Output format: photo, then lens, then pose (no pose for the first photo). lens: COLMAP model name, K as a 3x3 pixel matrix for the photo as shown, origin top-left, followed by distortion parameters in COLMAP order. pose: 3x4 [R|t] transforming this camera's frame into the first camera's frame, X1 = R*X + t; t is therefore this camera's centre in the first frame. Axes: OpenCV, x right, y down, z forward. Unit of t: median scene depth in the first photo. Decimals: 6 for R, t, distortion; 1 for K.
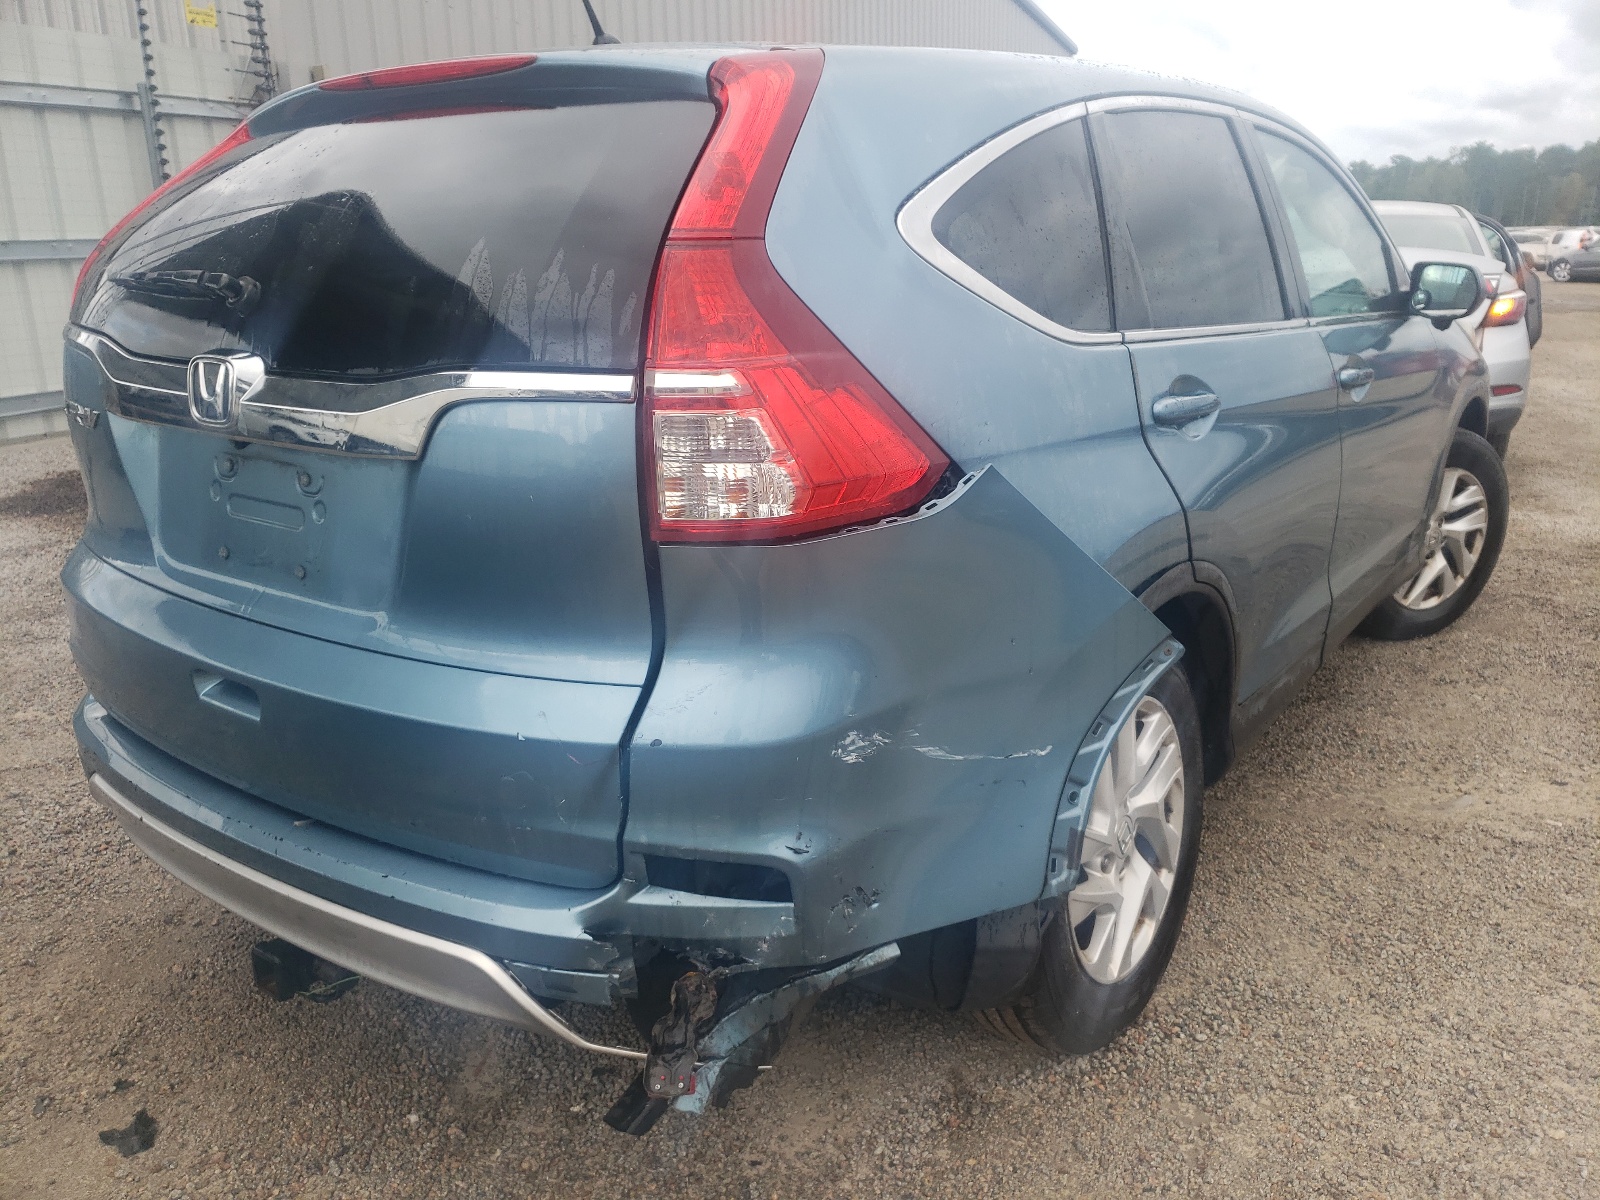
lens RADIAL K [[1208.2, 0, 797.4], [0, 1208.2, 610.1], [0, 0, 1]] dist [0.003421, 0.002571]
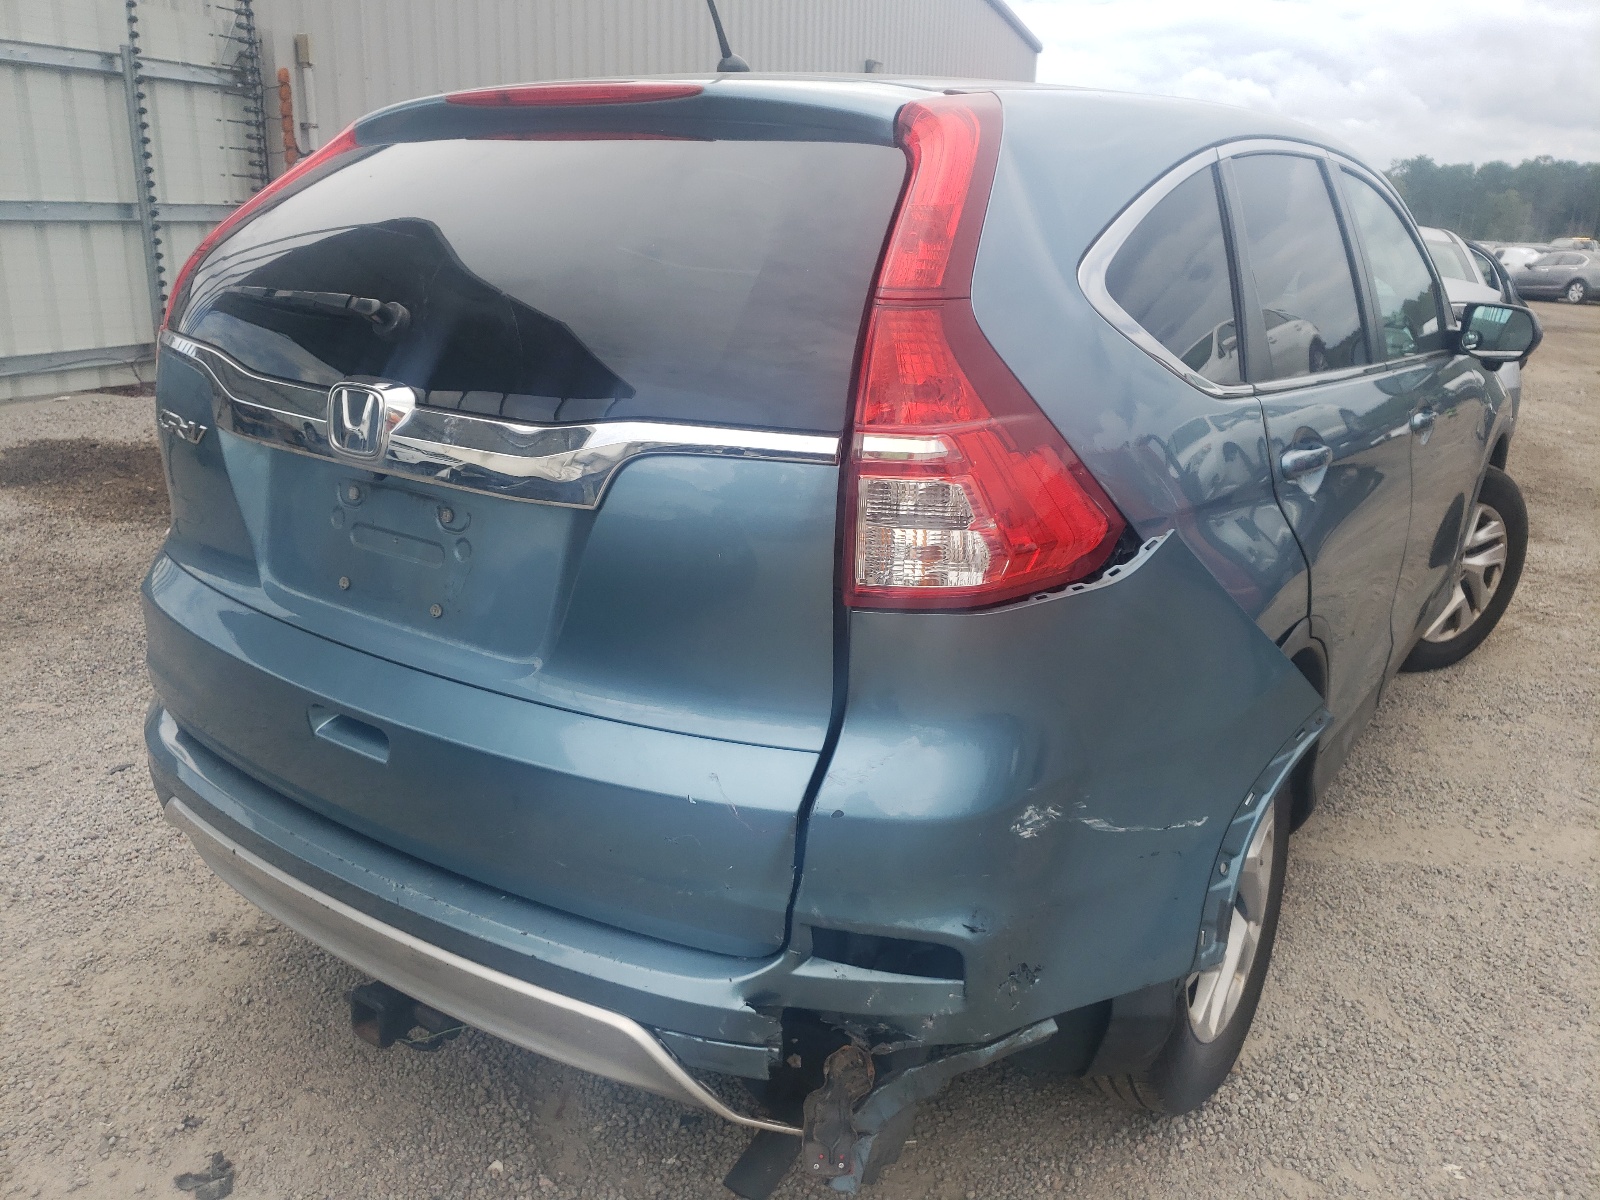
lens RADIAL K [[1212.5, 0, 800.0], [0, 1212.5, 600.0], [0, 0, 1]] dist [0.003187, 0.006015]
pose [[0.999000, 0.035479, 0.027215, -0.117865], [-0.035402, 0.999368, -0.003299, -0.037237], [-0.027315, 0.002332, 0.999624, 0.021612]]
